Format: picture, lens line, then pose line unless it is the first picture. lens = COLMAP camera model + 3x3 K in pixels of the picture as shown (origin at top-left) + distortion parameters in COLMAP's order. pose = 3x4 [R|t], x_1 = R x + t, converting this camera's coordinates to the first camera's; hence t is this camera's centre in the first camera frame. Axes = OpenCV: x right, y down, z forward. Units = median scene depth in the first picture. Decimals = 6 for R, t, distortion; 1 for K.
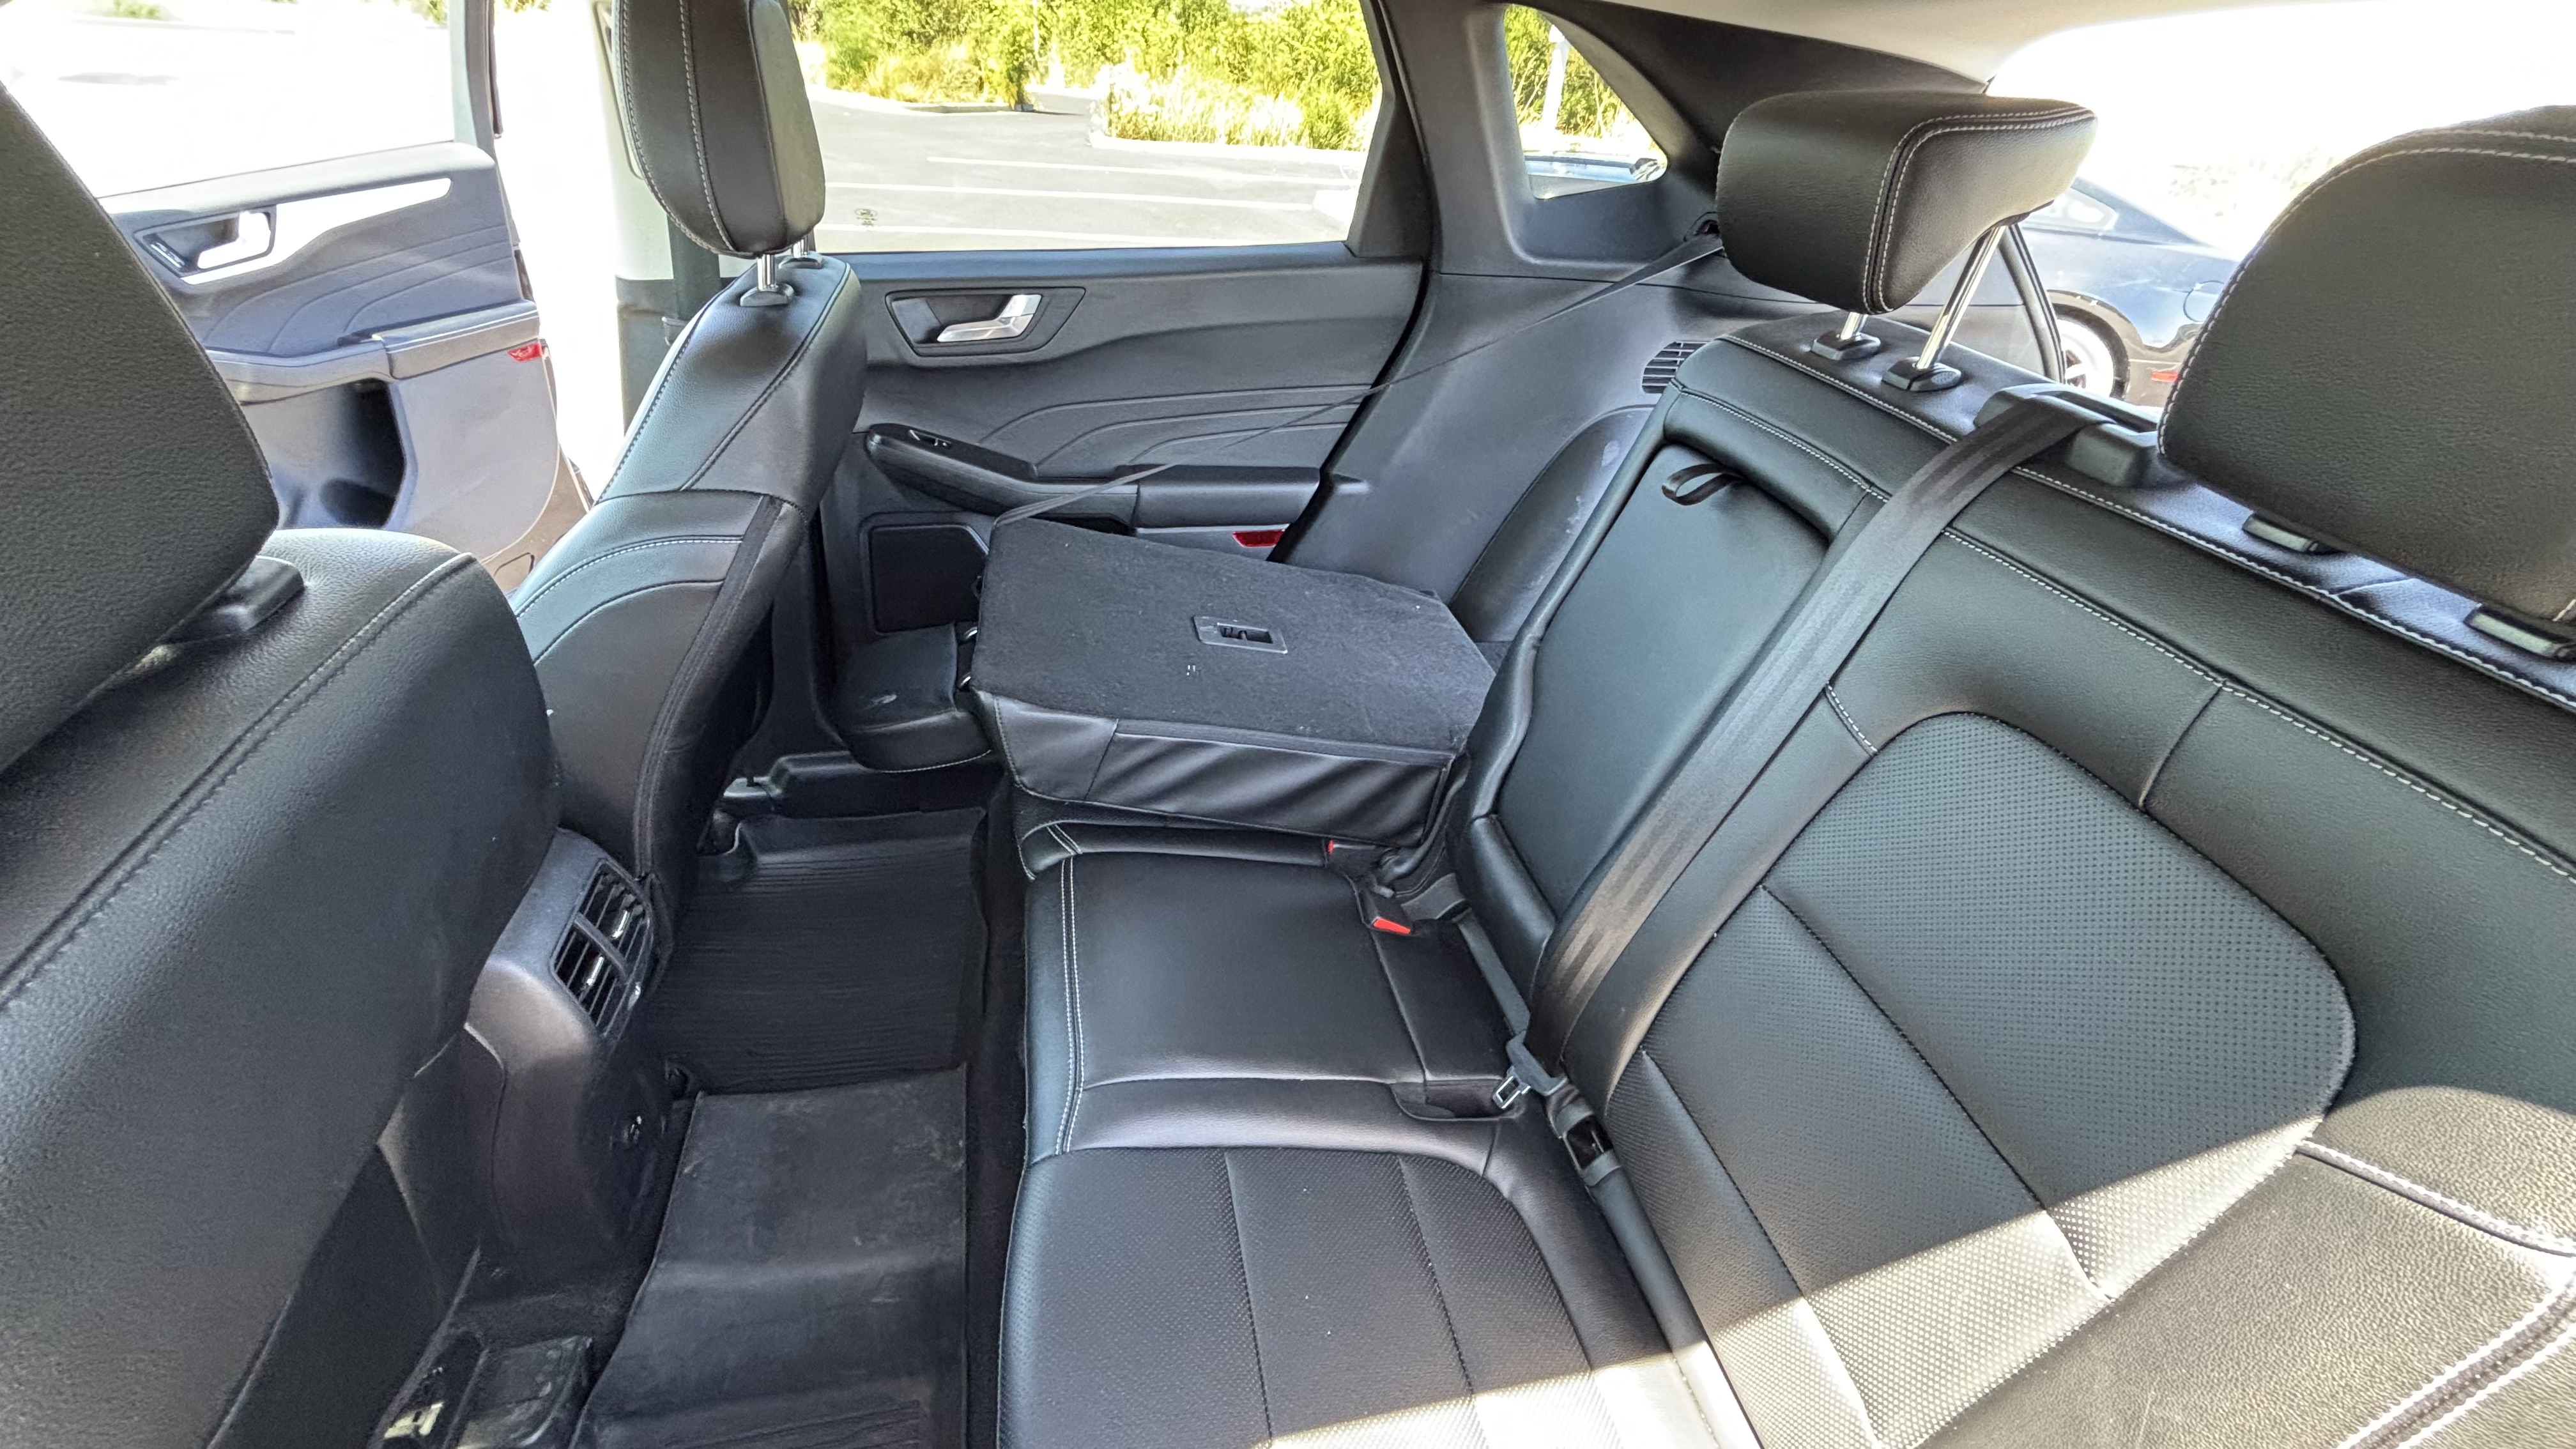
lens RADIAL K [[1048.4, 0, 1285.7], [0, 1048.4, 714.3], [0, 0, 1]] dist [-0.004490, 0.002809]
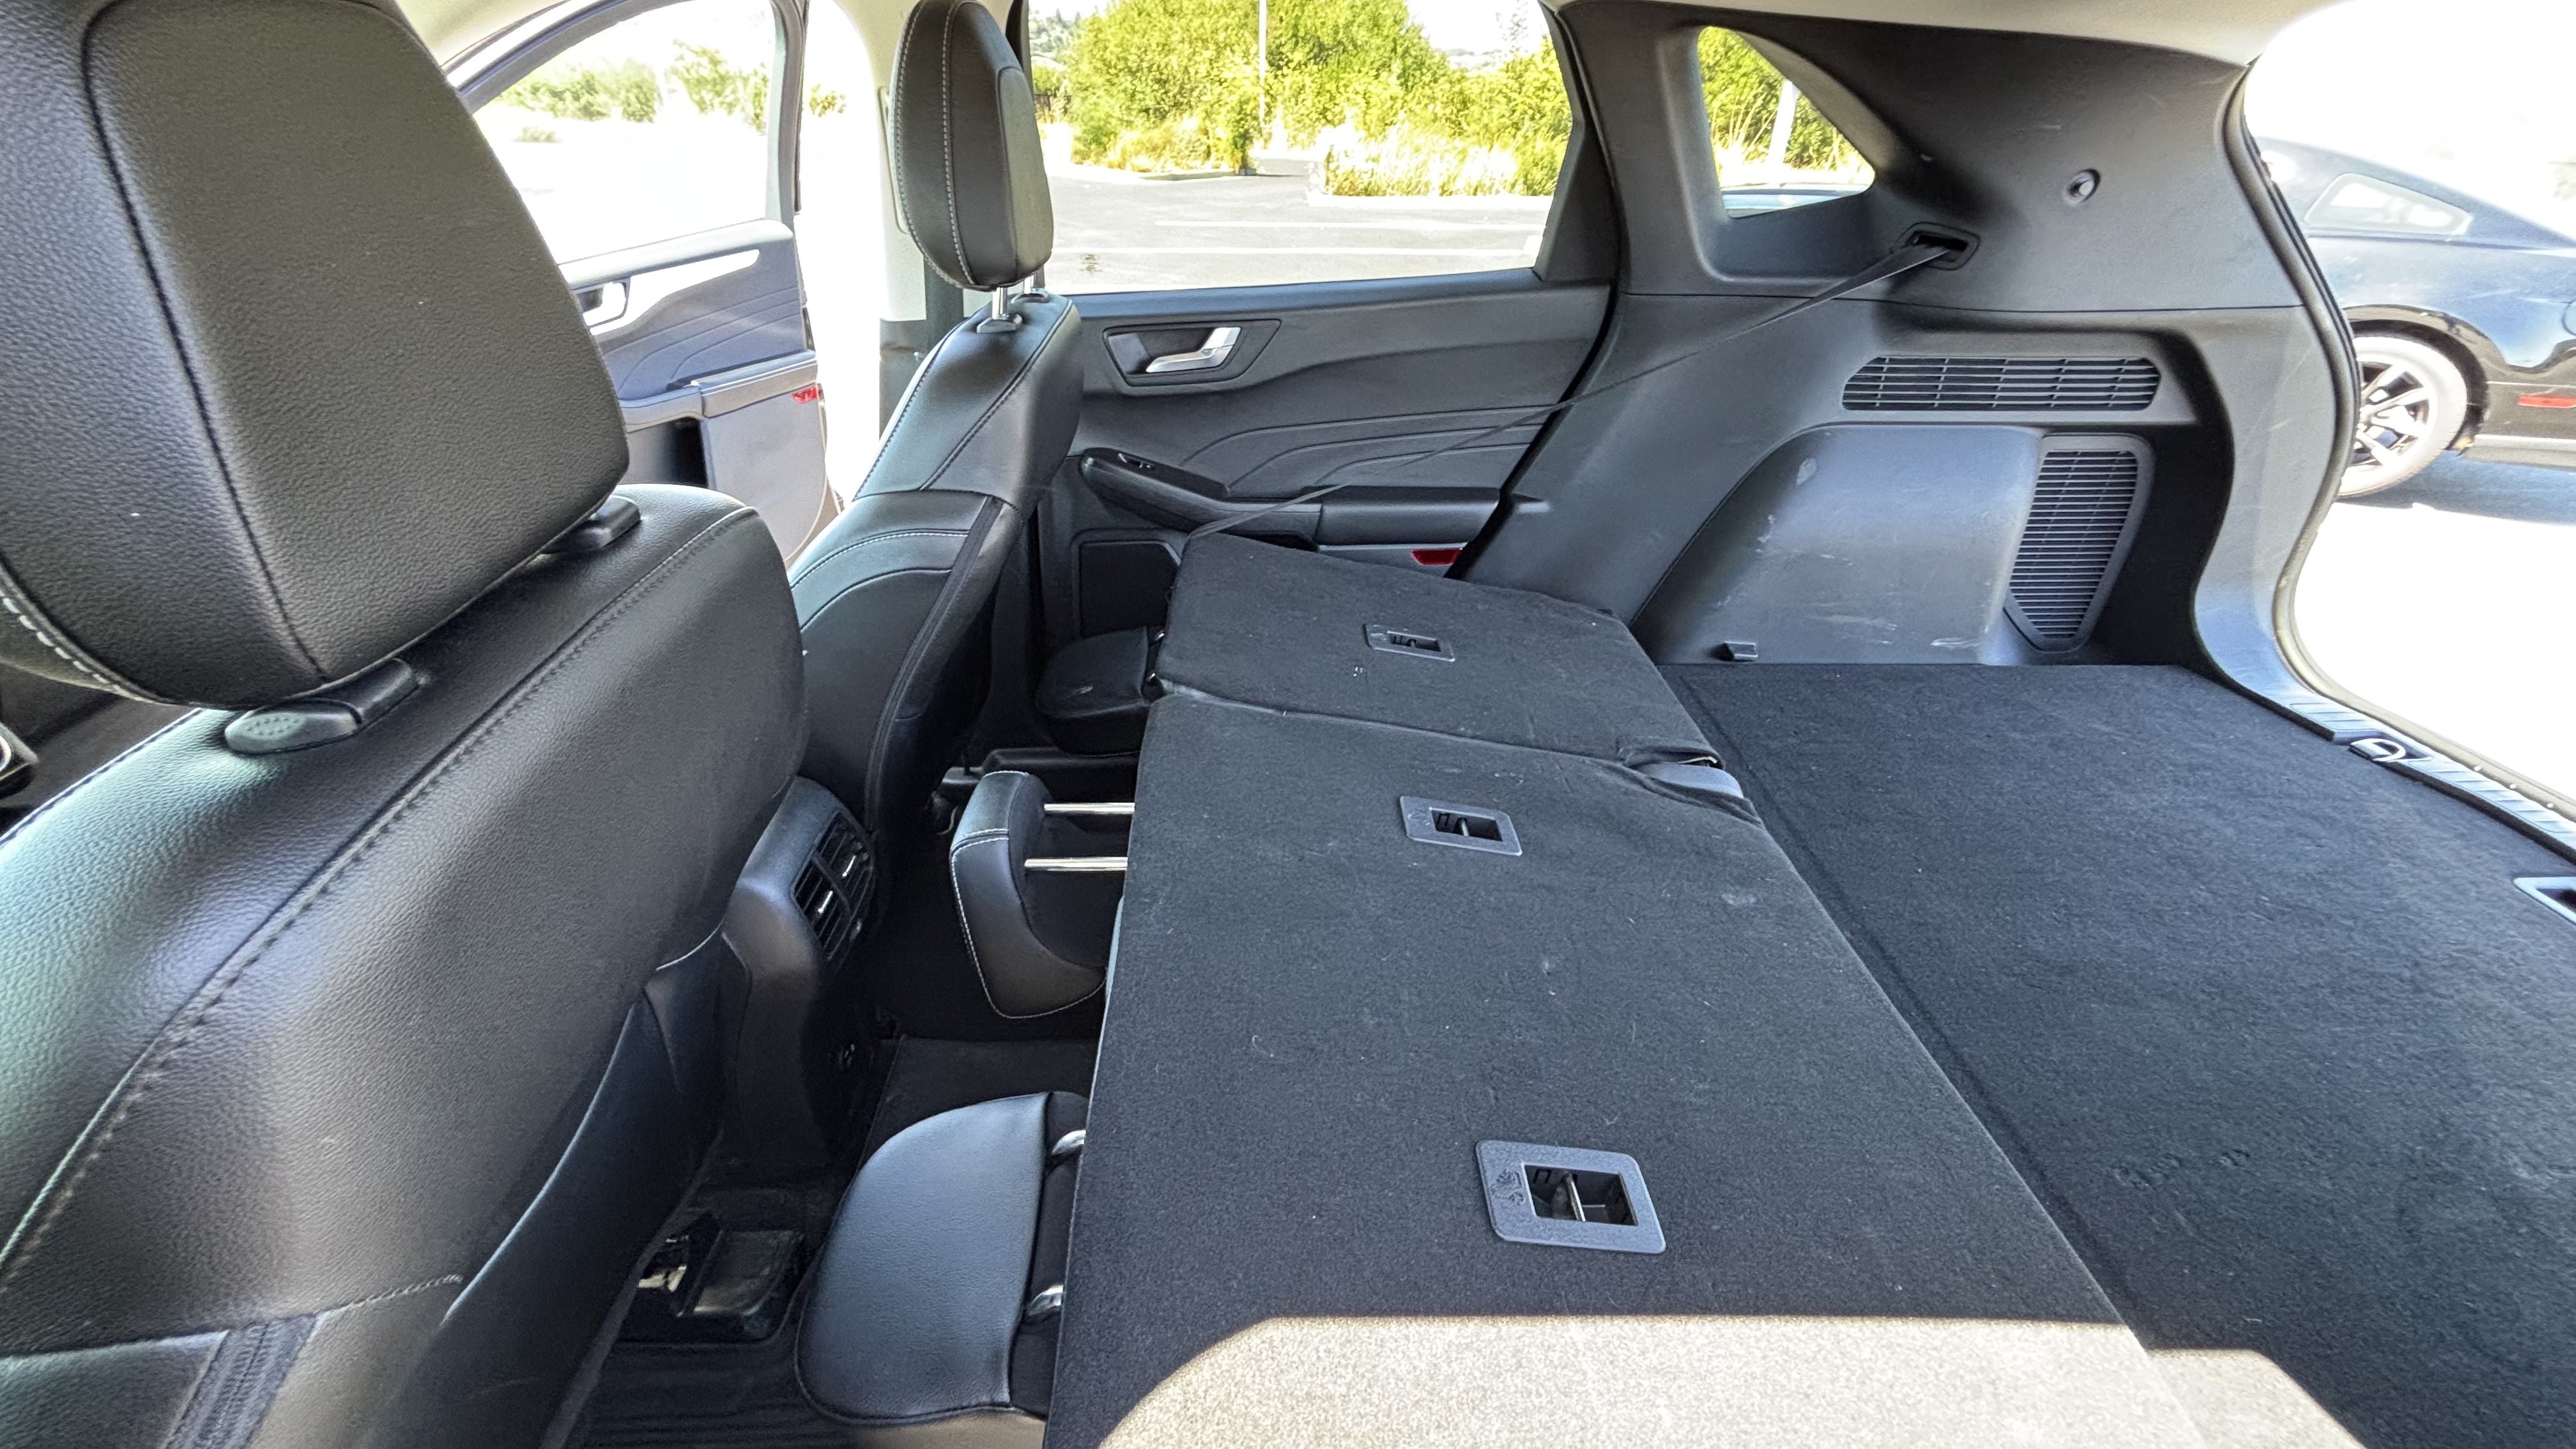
lens RADIAL K [[1048.4, 0, 1285.5], [0, 1048.4, 713.6], [0, 0, 1]] dist [-0.004490, 0.002809]
pose [[0.982280, 0.038325, -0.183457, 0.025383], [-0.046073, 0.998209, -0.038160, 0.036017], [0.181666, 0.045936, 0.982287, -0.032192]]
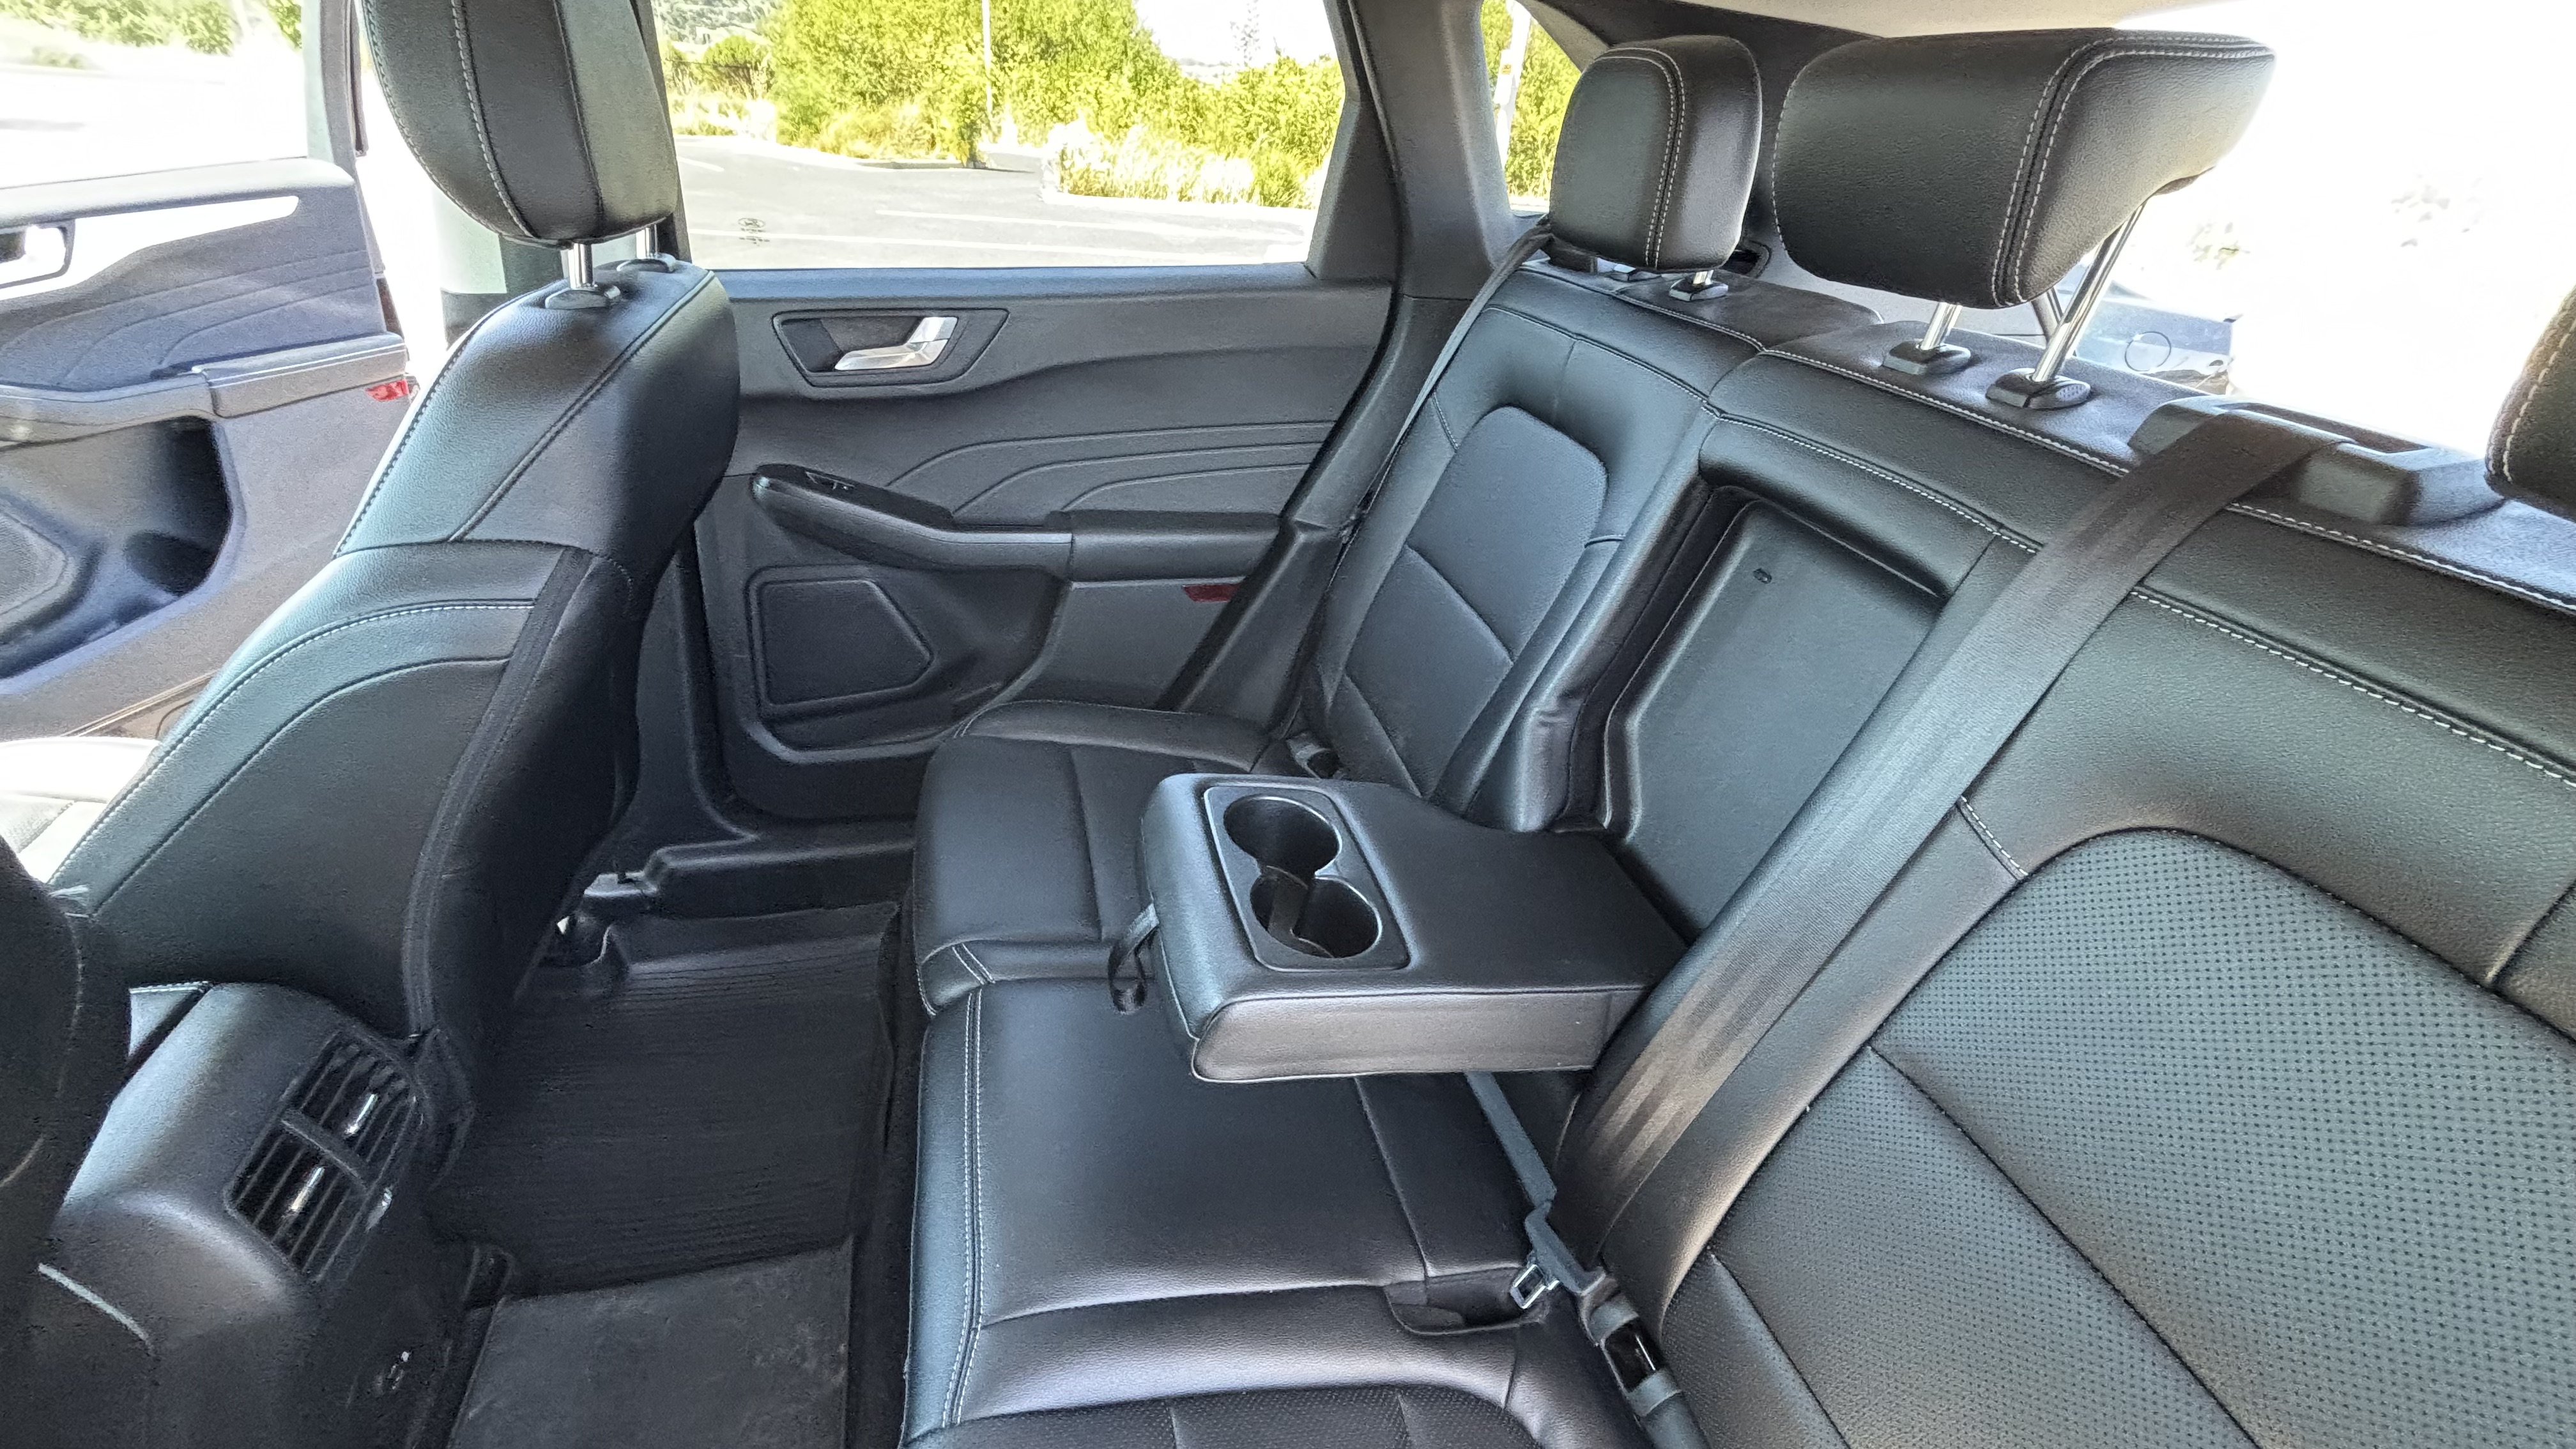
lens RADIAL K [[1048.4, 0, 1285.6], [0, 1048.4, 708.0], [0, 0, 1]] dist [-0.004490, 0.002809]
pose [[0.999091, -0.011208, 0.041136, -0.000178], [0.013314, 0.998596, -0.051281, -0.028179], [-0.040504, 0.051782, 0.997837, 0.137162]]
